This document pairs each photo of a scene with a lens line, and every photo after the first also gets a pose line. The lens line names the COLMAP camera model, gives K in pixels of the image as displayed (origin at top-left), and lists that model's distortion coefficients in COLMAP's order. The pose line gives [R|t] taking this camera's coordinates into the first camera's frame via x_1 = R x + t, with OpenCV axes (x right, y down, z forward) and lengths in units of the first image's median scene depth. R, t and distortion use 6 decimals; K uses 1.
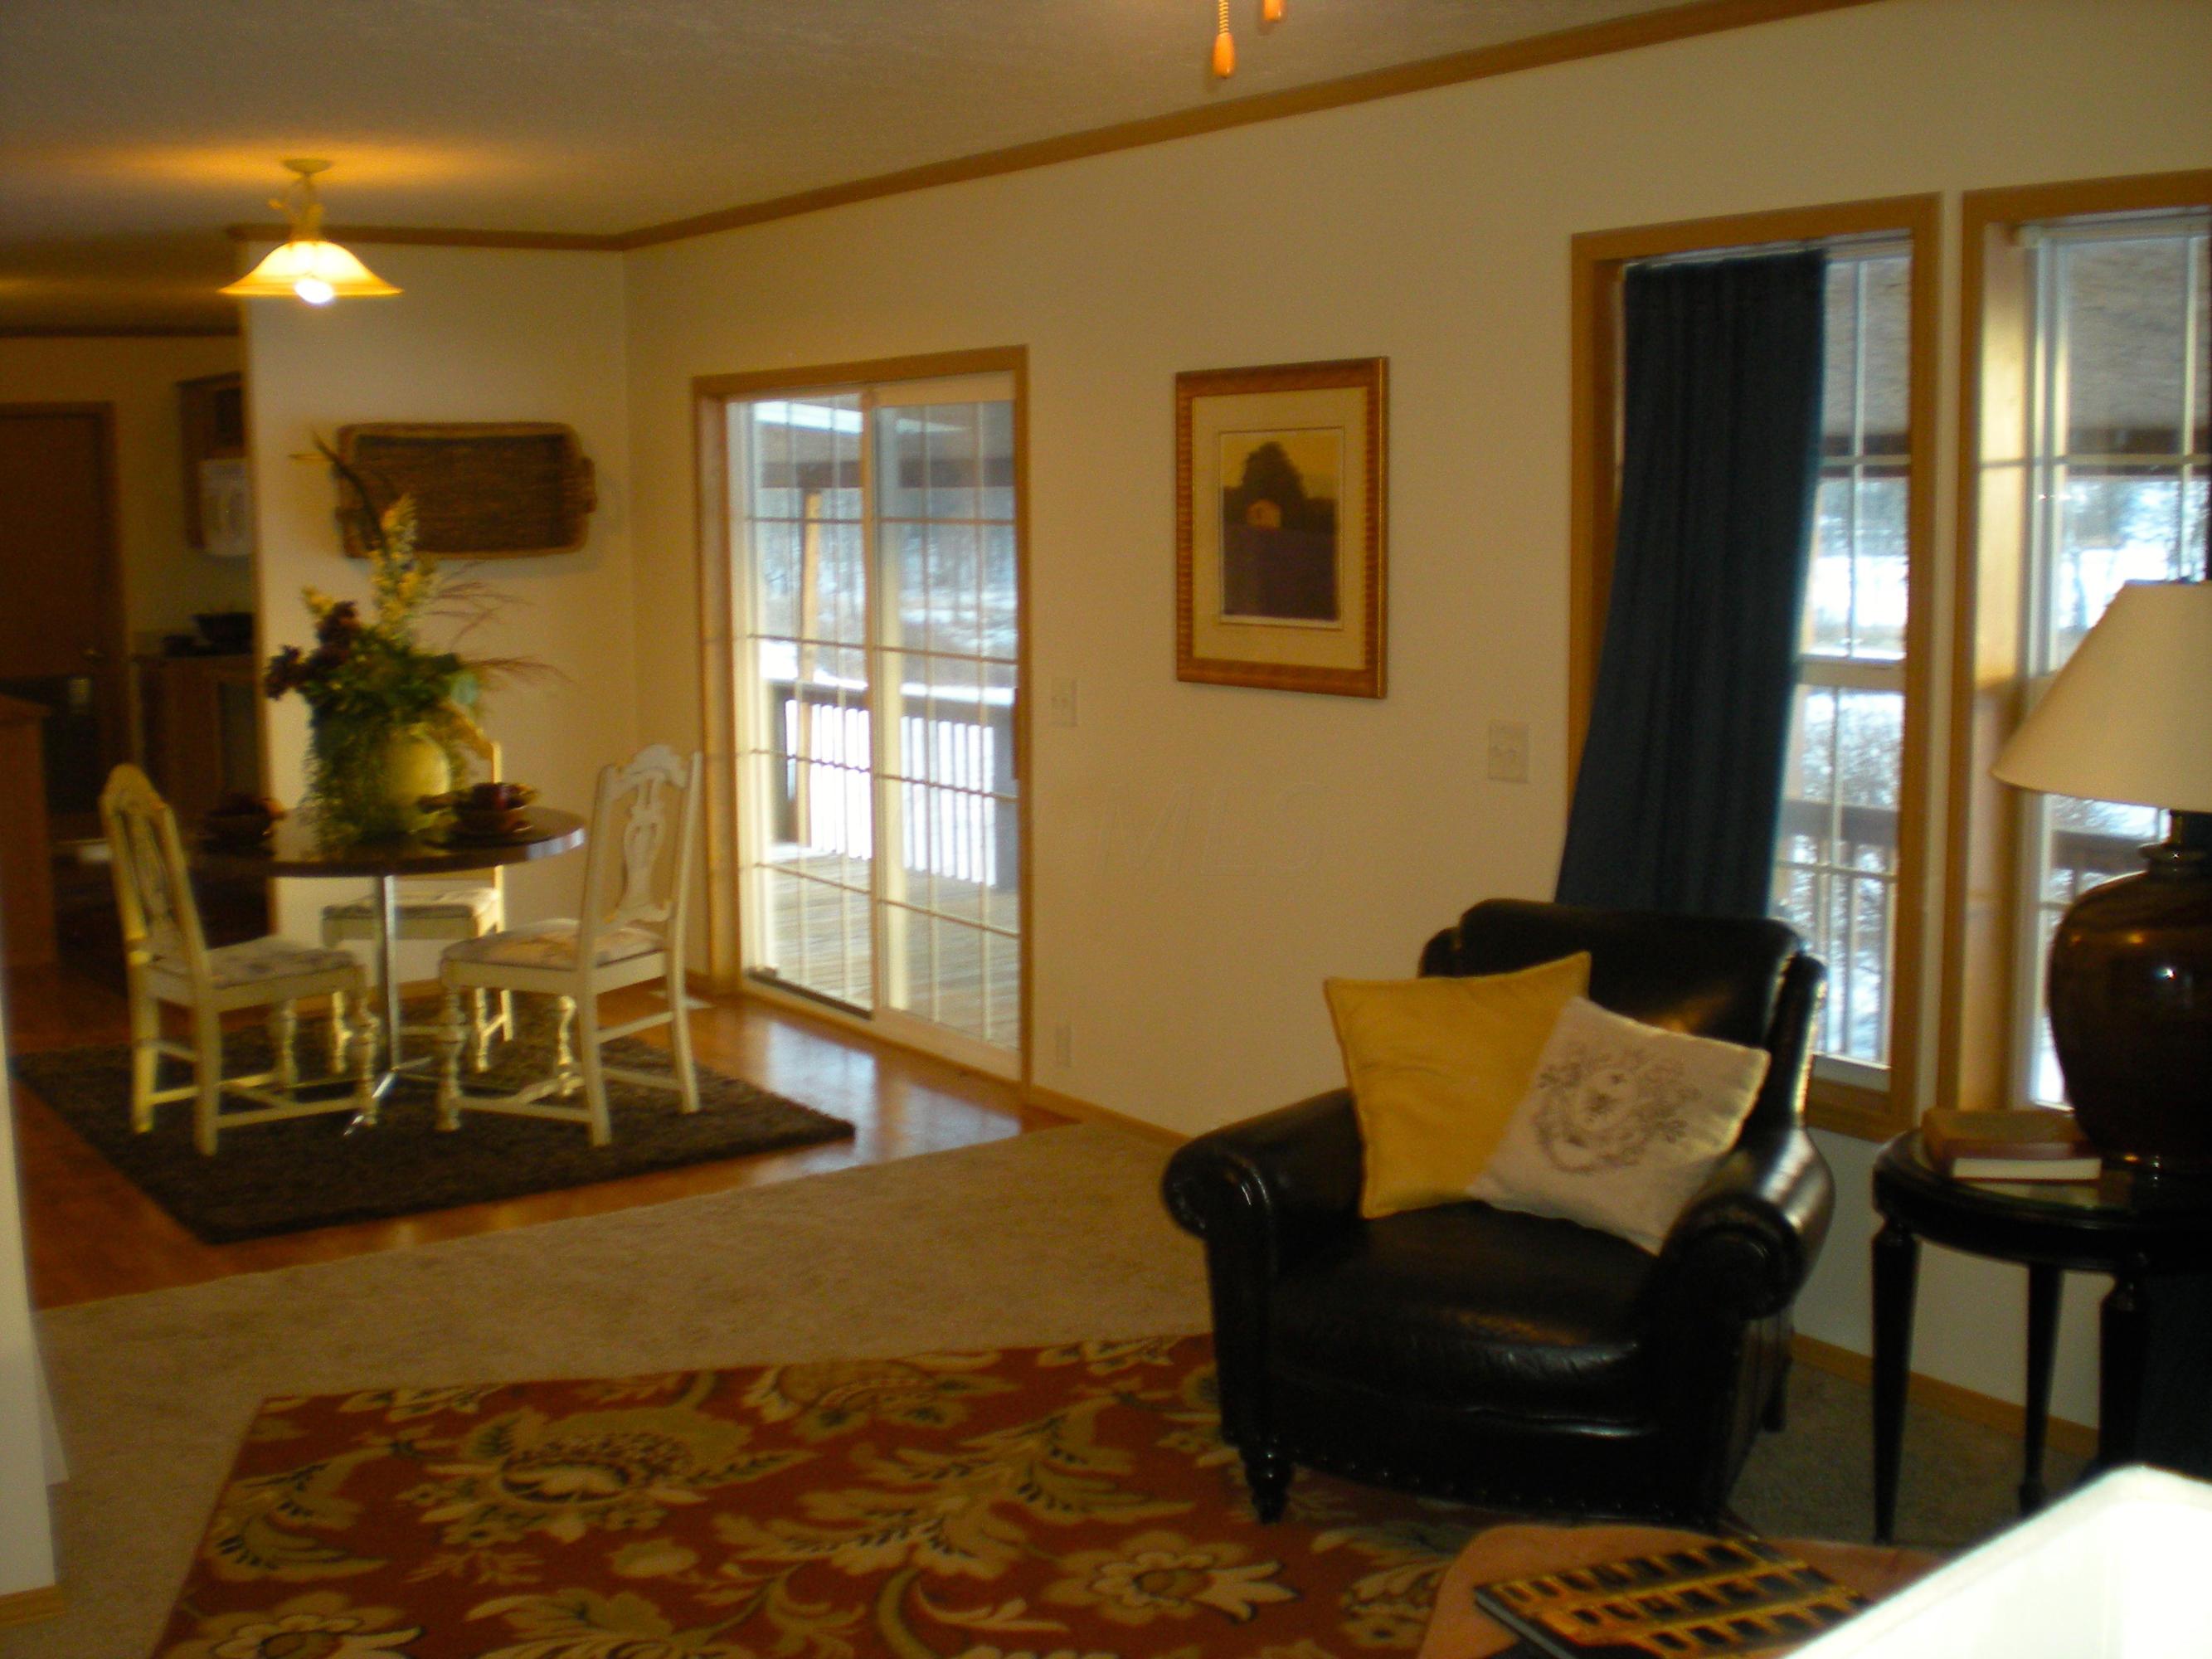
lens RADIAL K [[2496.2, 0, 1102.2], [0, 2496.2, 888.0], [0, 0, 1]] dist [-0.044931, -0.255585]
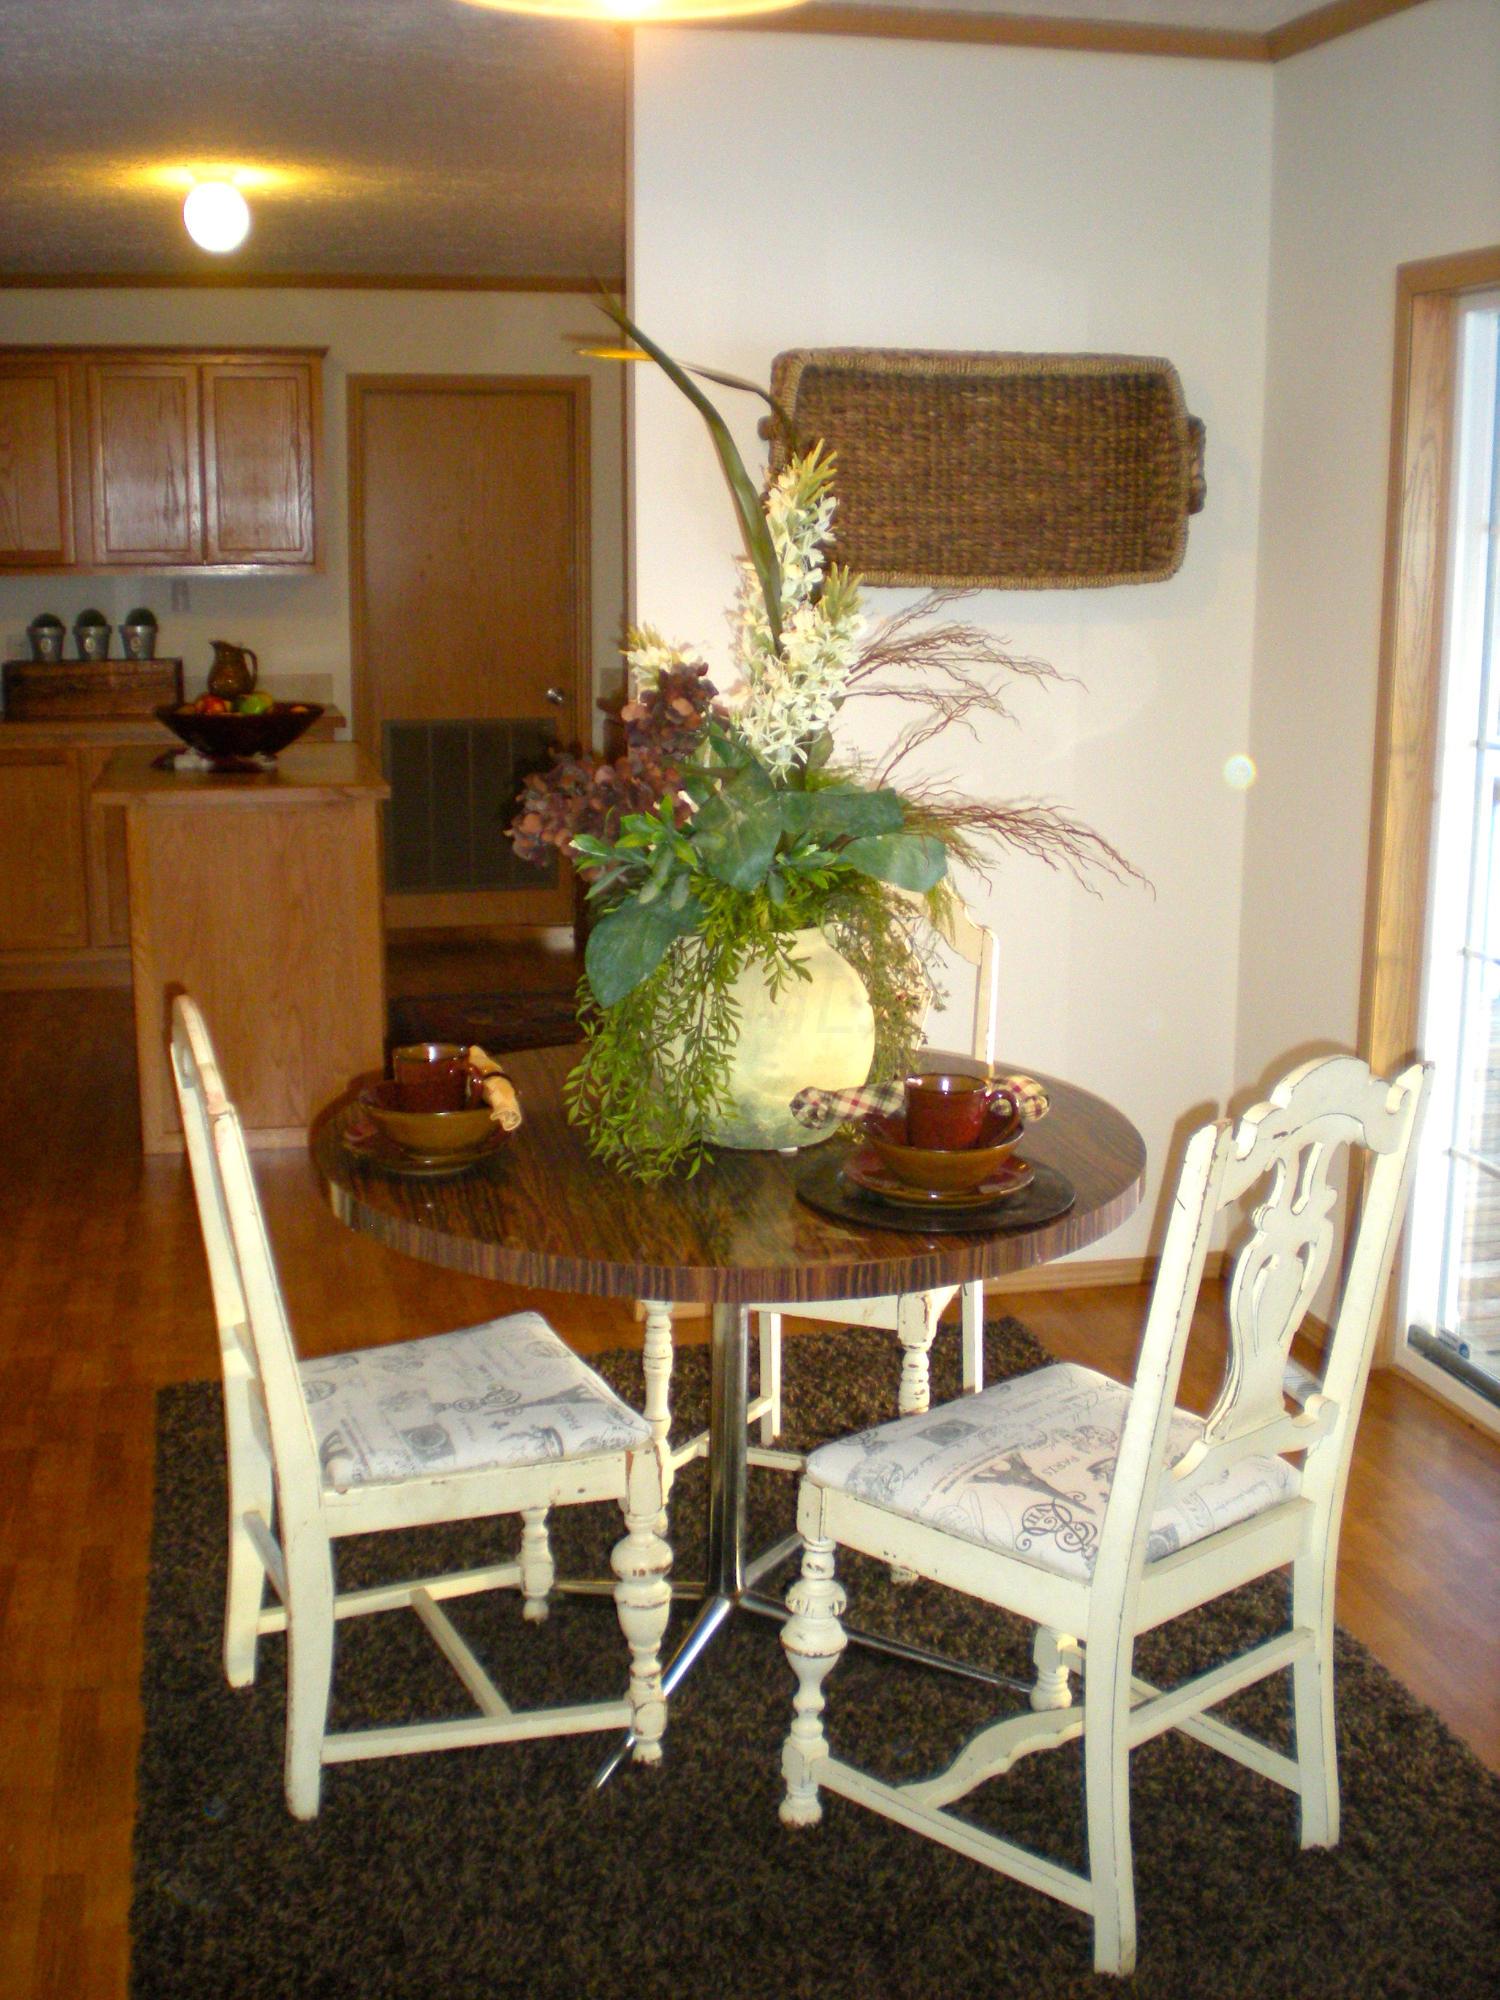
lens RADIAL K [[2256.8, 0, 752.7], [0, 2256.8, 1037.9], [0, 0, 1]] dist [-0.044931, -0.255585]
pose [[0.927397, 0.092819, -0.362380, -0.125341], [-0.070092, 0.994687, 0.075396, -0.076542], [0.367453, -0.044522, 0.928976, 0.584349]]
